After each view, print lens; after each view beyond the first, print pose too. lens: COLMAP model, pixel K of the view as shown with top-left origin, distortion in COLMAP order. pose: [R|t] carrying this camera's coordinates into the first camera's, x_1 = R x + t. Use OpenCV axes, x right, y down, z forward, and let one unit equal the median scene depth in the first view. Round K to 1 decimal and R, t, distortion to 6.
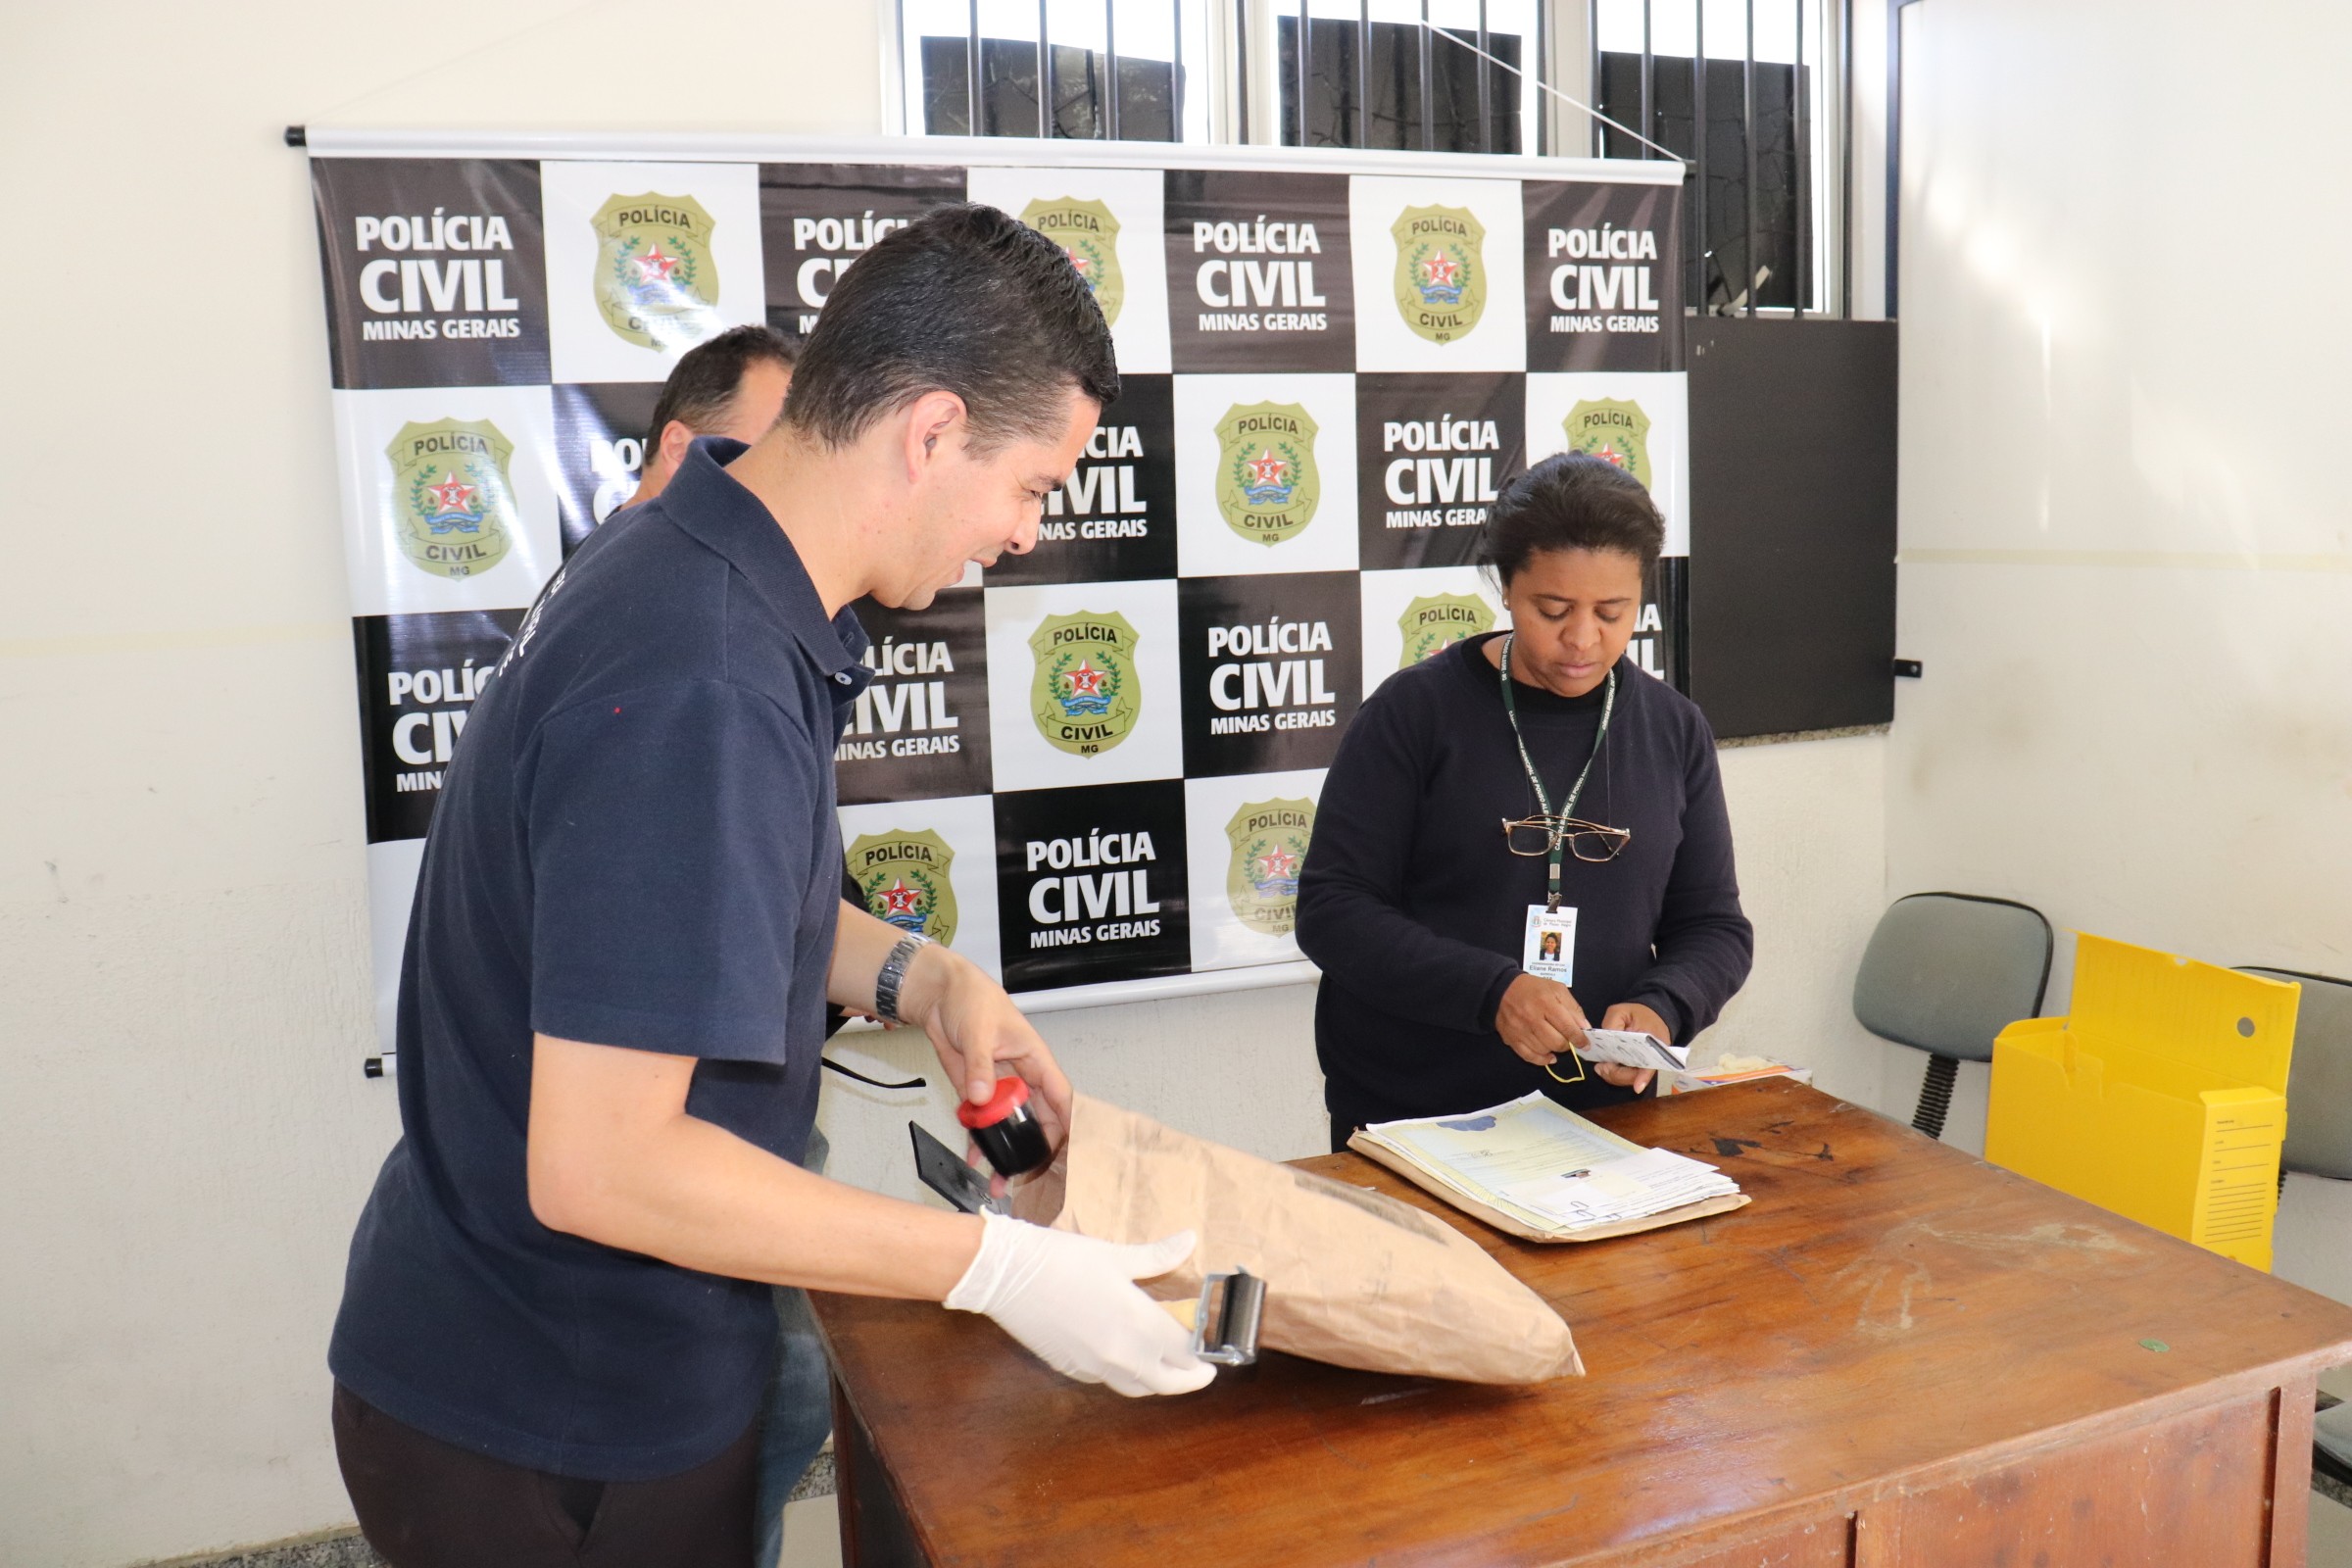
lens RADIAL K [[1961.6, 0, 1195.5], [0, 1961.6, 771.5], [0, 0, 1]] dist [-0.155864, 0.146604]
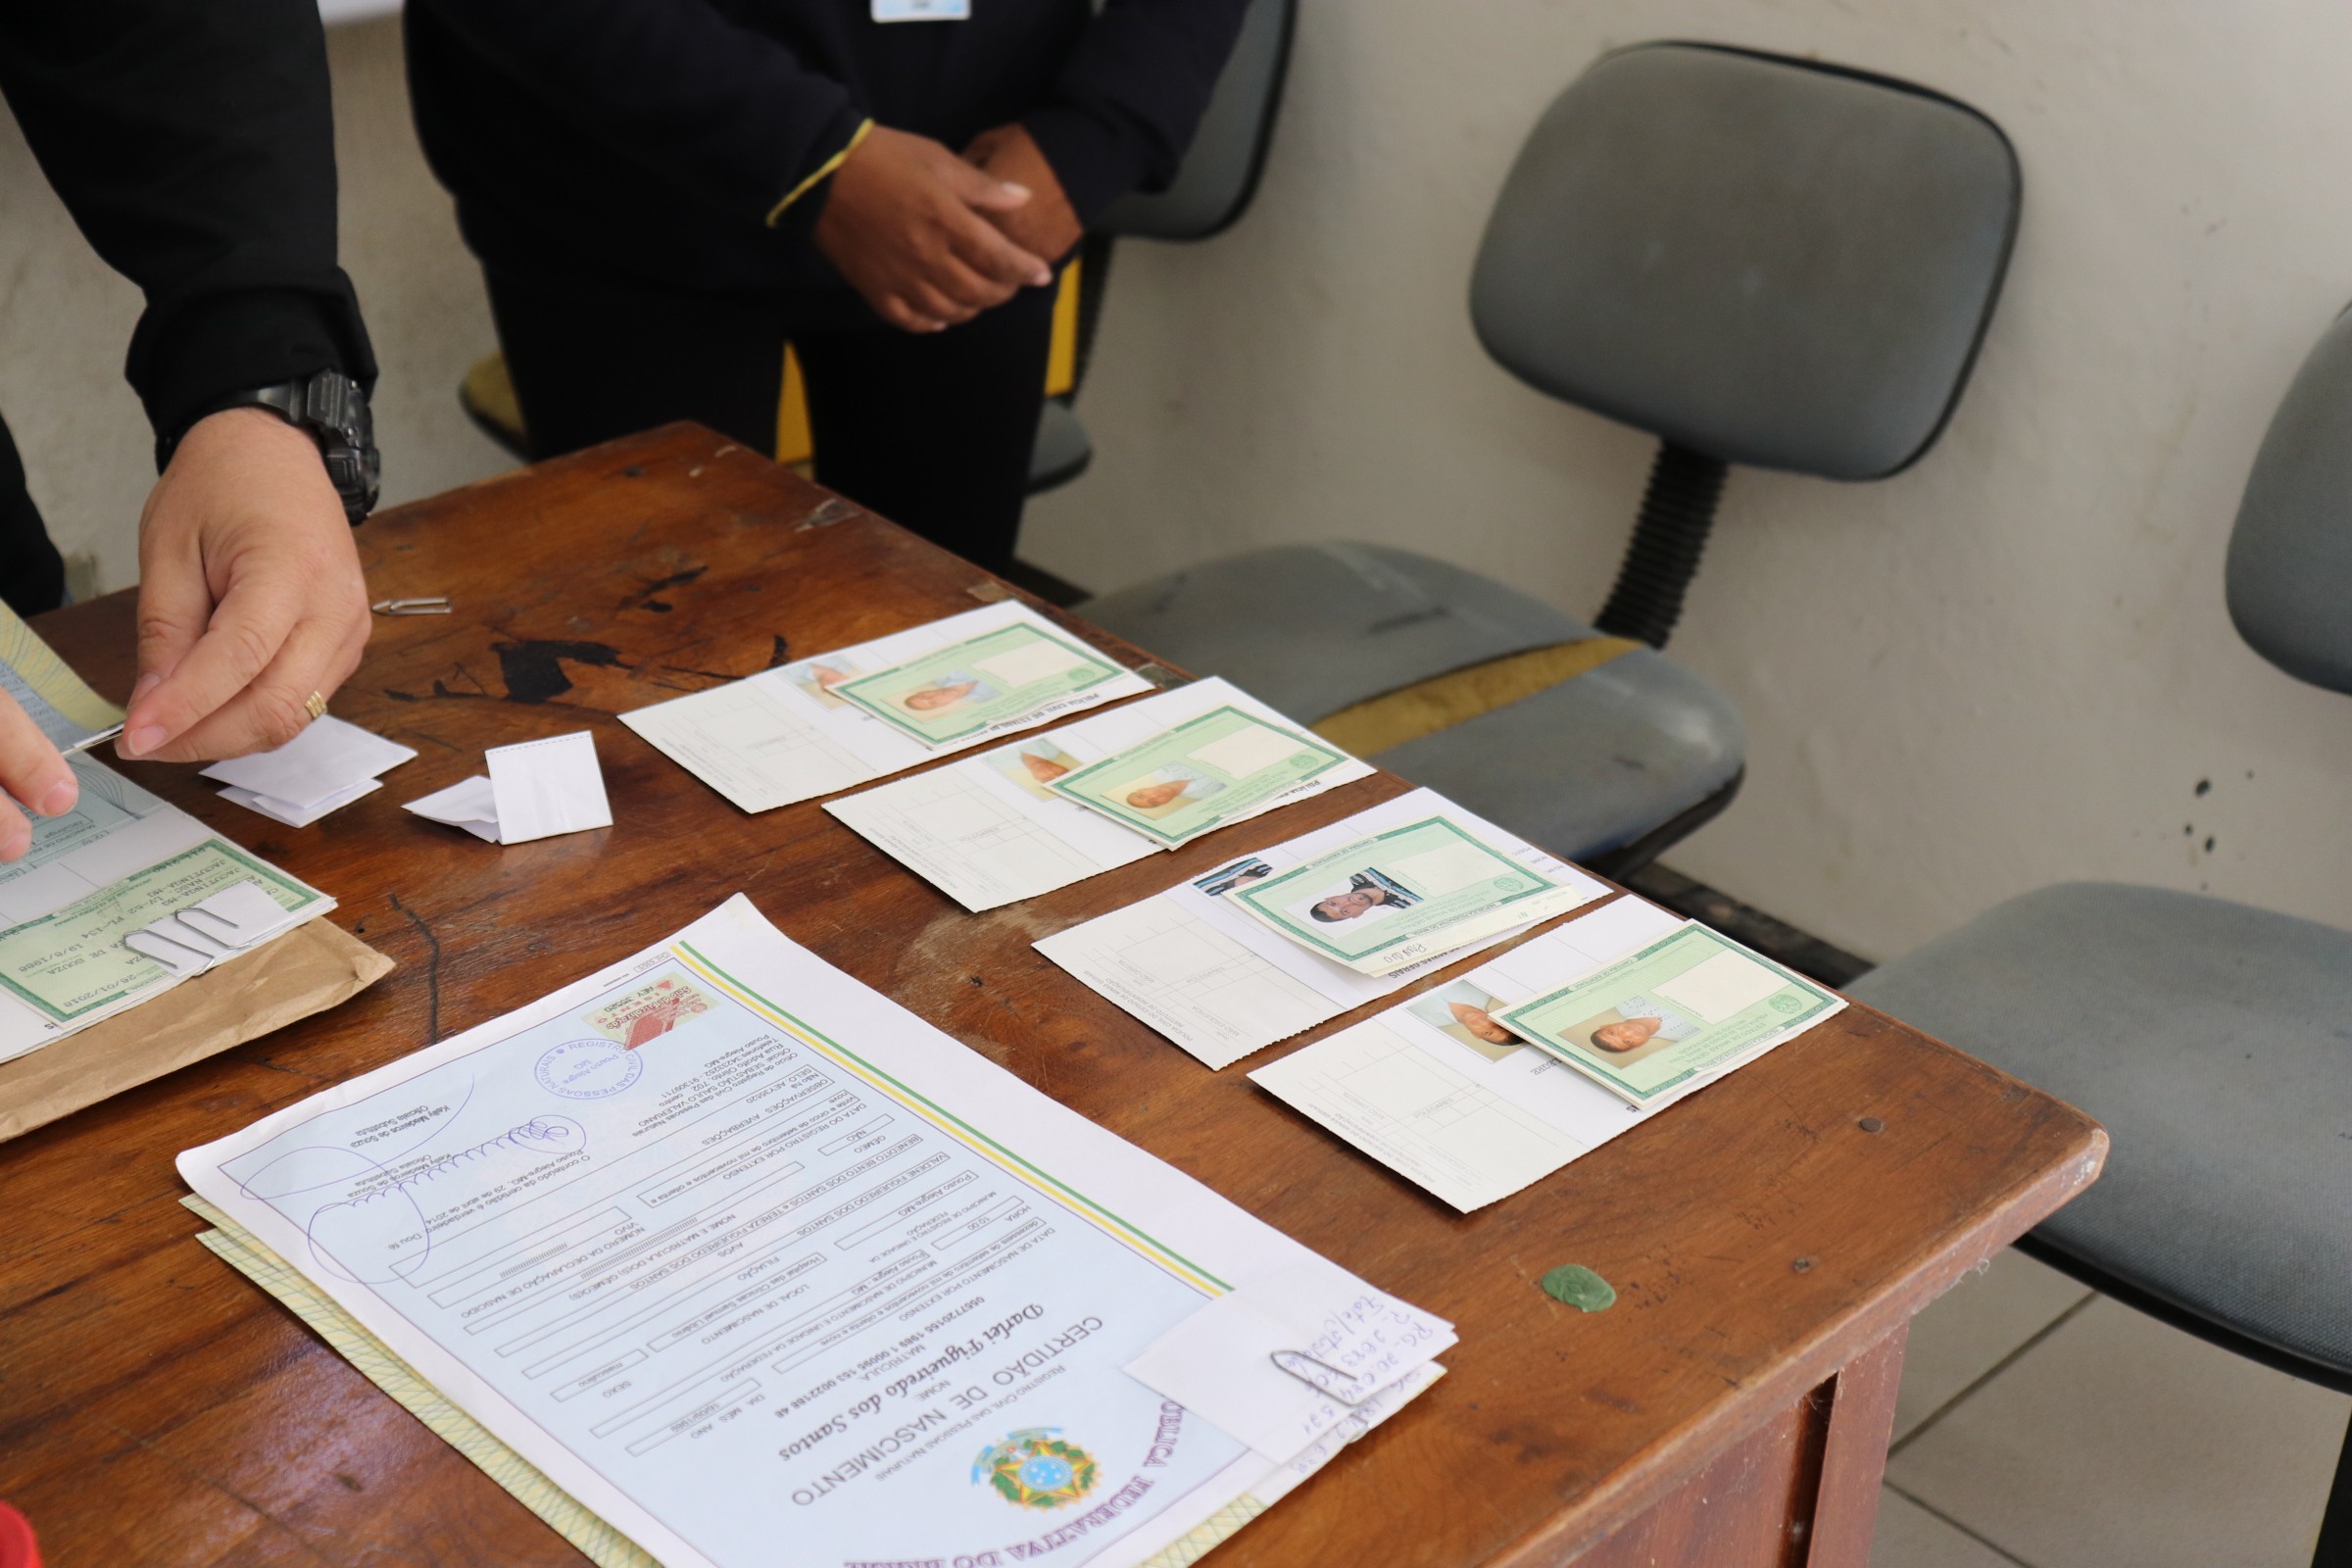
lens RADIAL K [[3162.8, 0, 1175.7], [0, 3162.8, 783.0], [0, 0, 1]] dist [0.051092, 0.000000]
pose [[0.924362, -0.132180, 0.357888, 0.110981], [-0.005601, 0.933262, 0.359152, -0.011023], [-0.381476, -0.333991, 0.861932, 0.263870]]
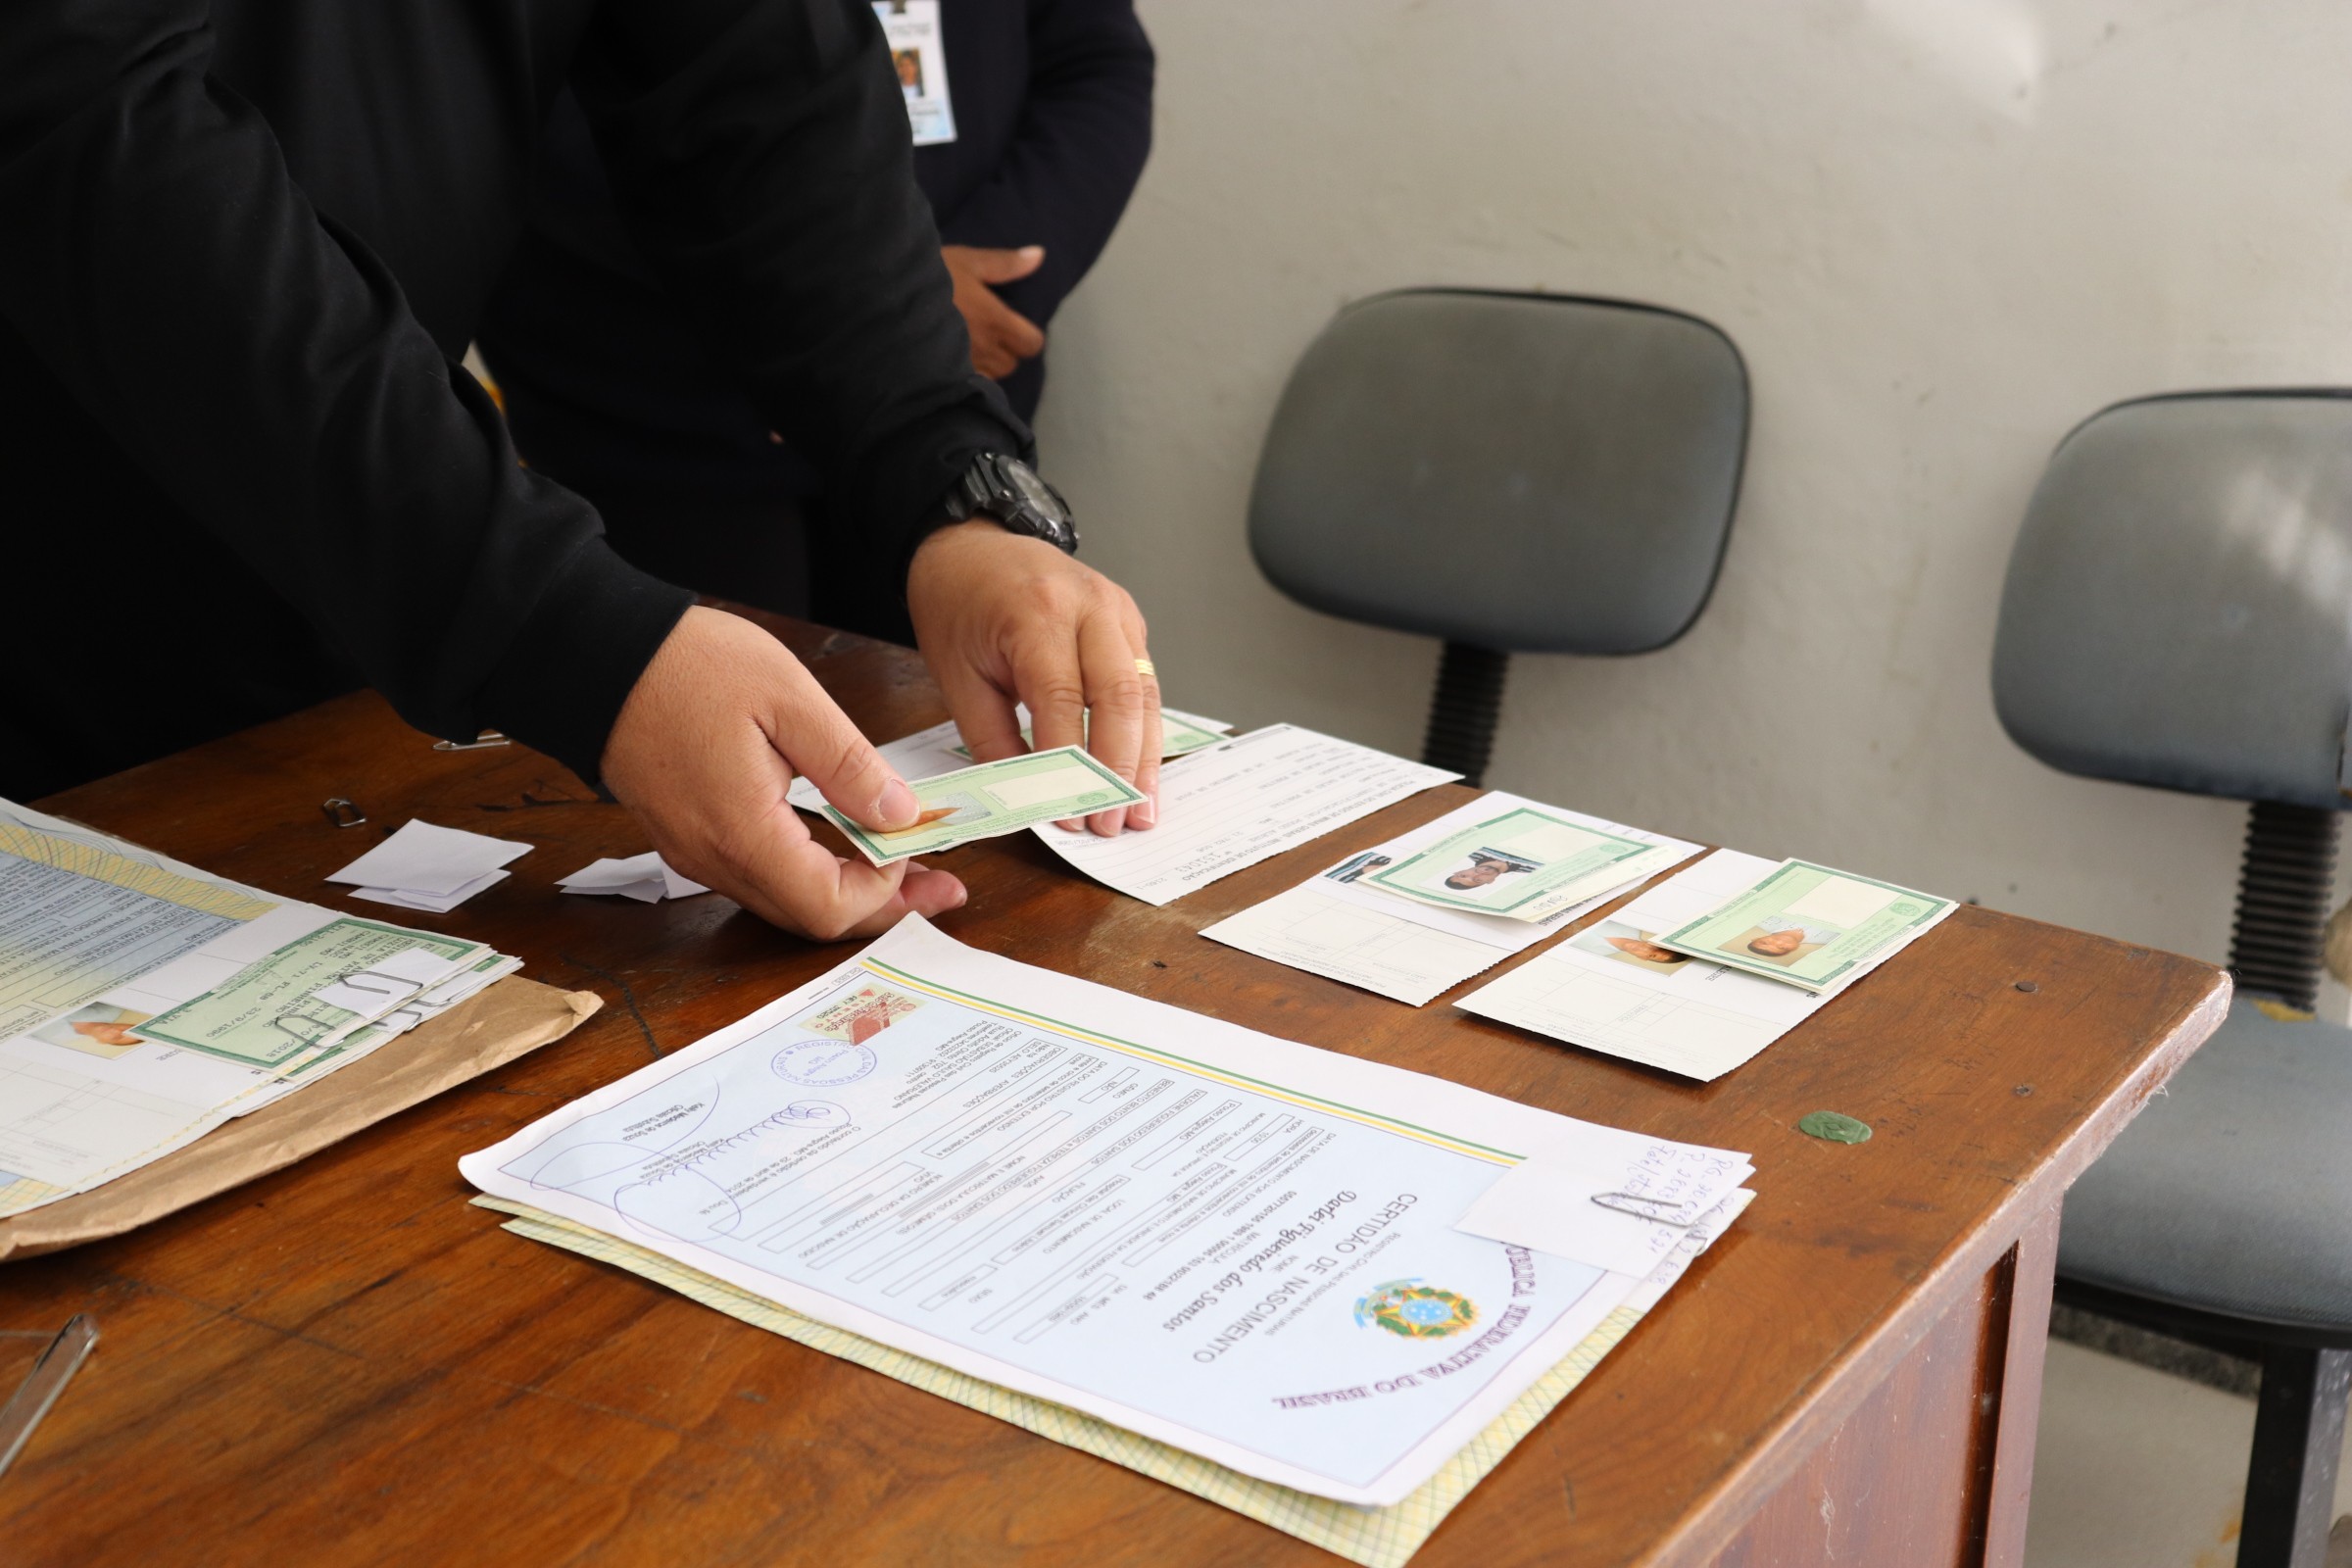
lens RADIAL K [[3016.7, 0, 1182.2], [0, 3016.7, 806.4], [0, 0, 1]] dist [0.038665, 0.000000]
pose [[0.843849, -0.164421, 0.510769, 0.036497], [0.048560, 0.971390, 0.232473, 0.040899], [-0.534379, -0.171369, 0.827691, 0.283694]]
